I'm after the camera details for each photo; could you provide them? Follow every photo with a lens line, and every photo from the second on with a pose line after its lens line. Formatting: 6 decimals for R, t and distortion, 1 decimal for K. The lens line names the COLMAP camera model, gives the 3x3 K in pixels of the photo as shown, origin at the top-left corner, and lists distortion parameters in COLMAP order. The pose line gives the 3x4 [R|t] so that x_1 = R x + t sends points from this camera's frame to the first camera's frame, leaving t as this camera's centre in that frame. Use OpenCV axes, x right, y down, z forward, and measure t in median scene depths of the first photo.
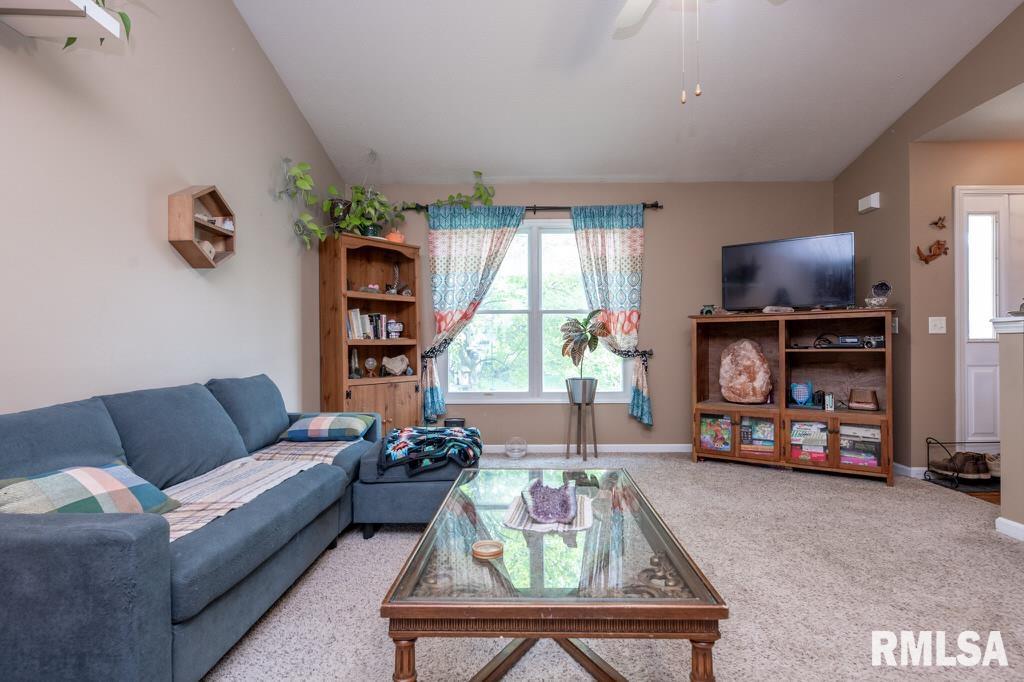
lens RADIAL K [[519.7, 0, 514.2], [0, 519.7, 344.2], [0, 0, 1]] dist [0.000219, -0.002513]
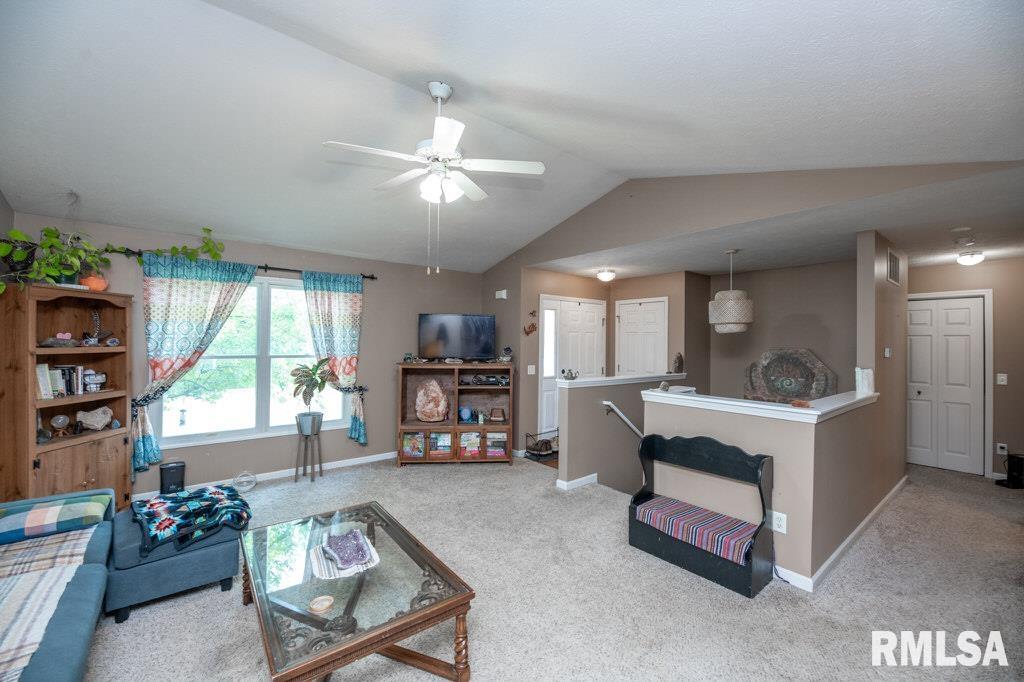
lens RADIAL K [[415.3, 0, 531.9], [0, 415.3, 337.5], [0, 0, 1]] dist [-0.001866, -0.003147]
pose [[0.755372, 0.023784, 0.654864, -0.128840], [-0.020795, 0.999708, -0.012321, -0.120325], [-0.654966, -0.004311, 0.755646, -0.093535]]
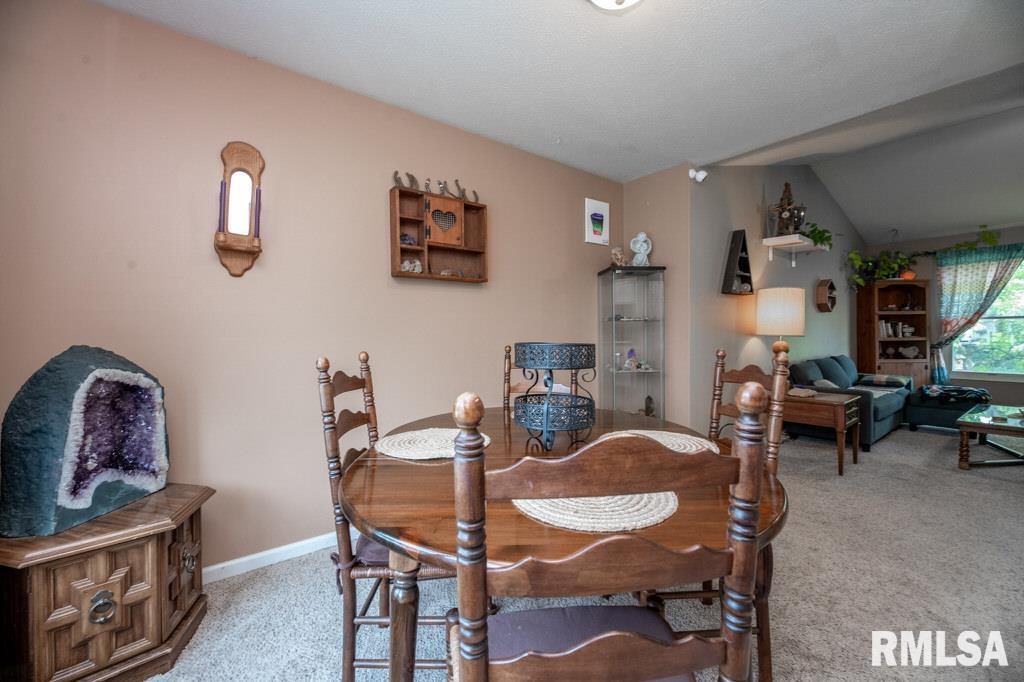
lens RADIAL K [[415.3, 0, 508.6], [0, 415.3, 336.9], [0, 0, 1]] dist [-0.001866, -0.003147]
pose [[0.618507, 0.011635, -0.785693, 0.020872], [0.006289, 0.999785, 0.019757, -0.045854], [0.785754, -0.017161, 0.618301, -0.875825]]
